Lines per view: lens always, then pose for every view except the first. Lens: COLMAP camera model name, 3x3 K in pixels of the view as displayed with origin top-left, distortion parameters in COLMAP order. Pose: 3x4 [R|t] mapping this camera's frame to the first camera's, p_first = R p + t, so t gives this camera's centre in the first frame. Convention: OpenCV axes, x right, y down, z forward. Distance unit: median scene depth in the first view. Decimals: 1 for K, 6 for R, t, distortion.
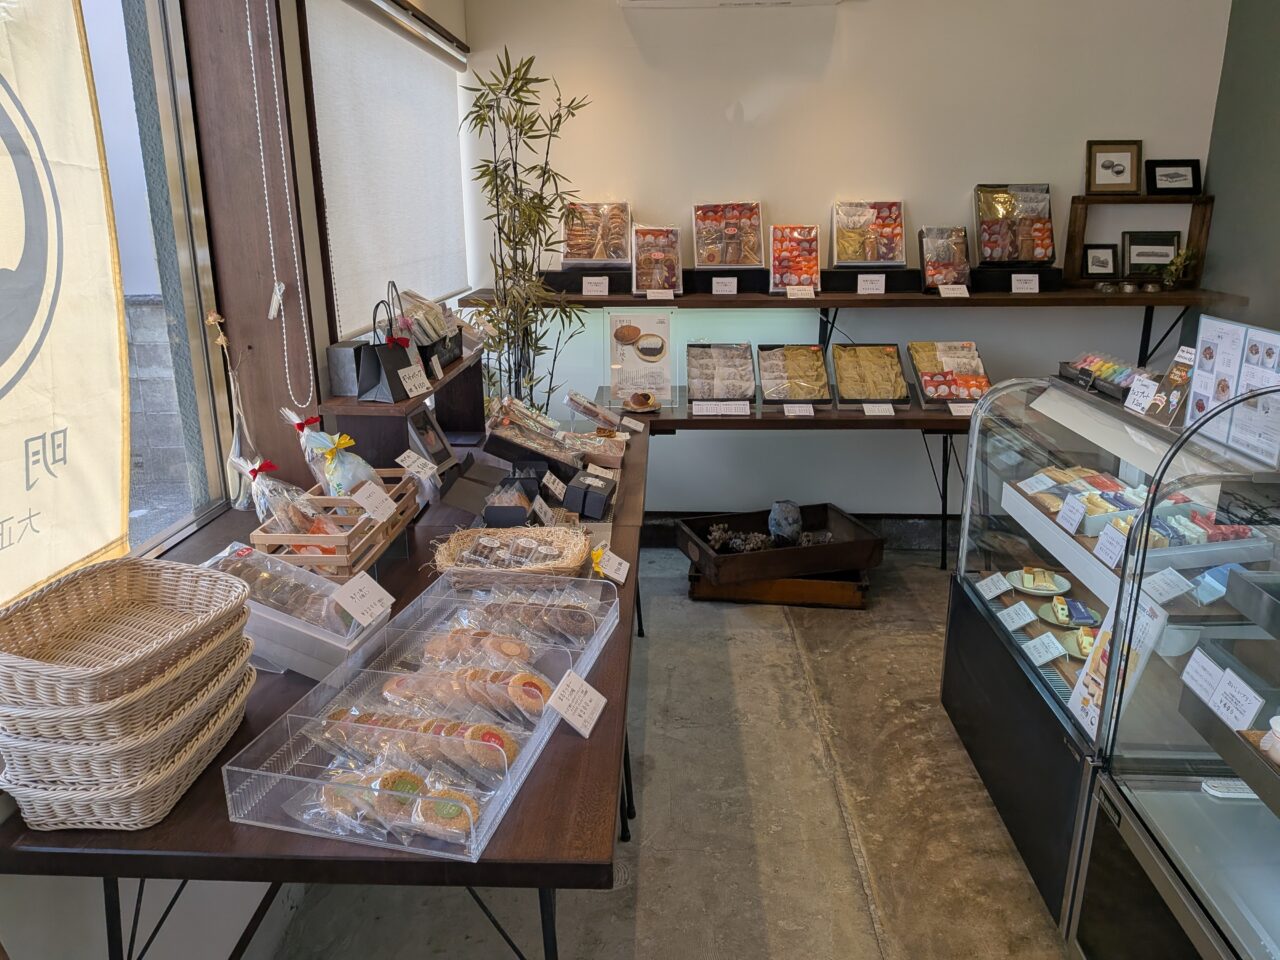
lens RADIAL K [[946.8, 0, 640.0], [0, 946.8, 480.0], [0, 0, 1]] dist [0.121937, -0.182707]
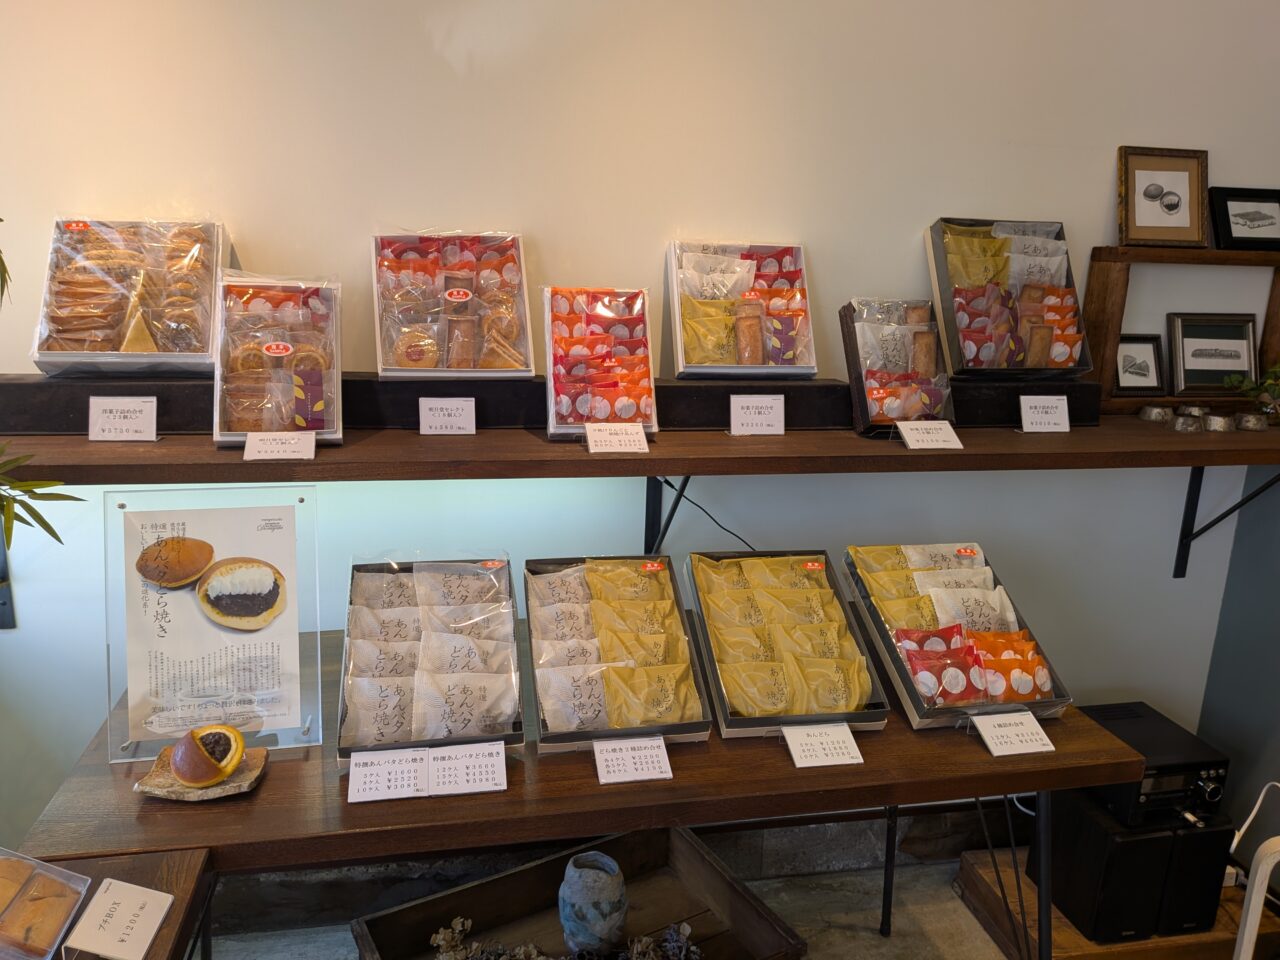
lens RADIAL K [[946.8, 0, 640.0], [0, 946.8, 480.0], [0, 0, 1]] dist [0.121937, -0.182707]
pose [[0.973208, -0.023833, 0.228688, 0.075553], [0.032383, 0.998907, -0.033708, -0.159161], [-0.227635, 0.040210, 0.972916, 0.556840]]
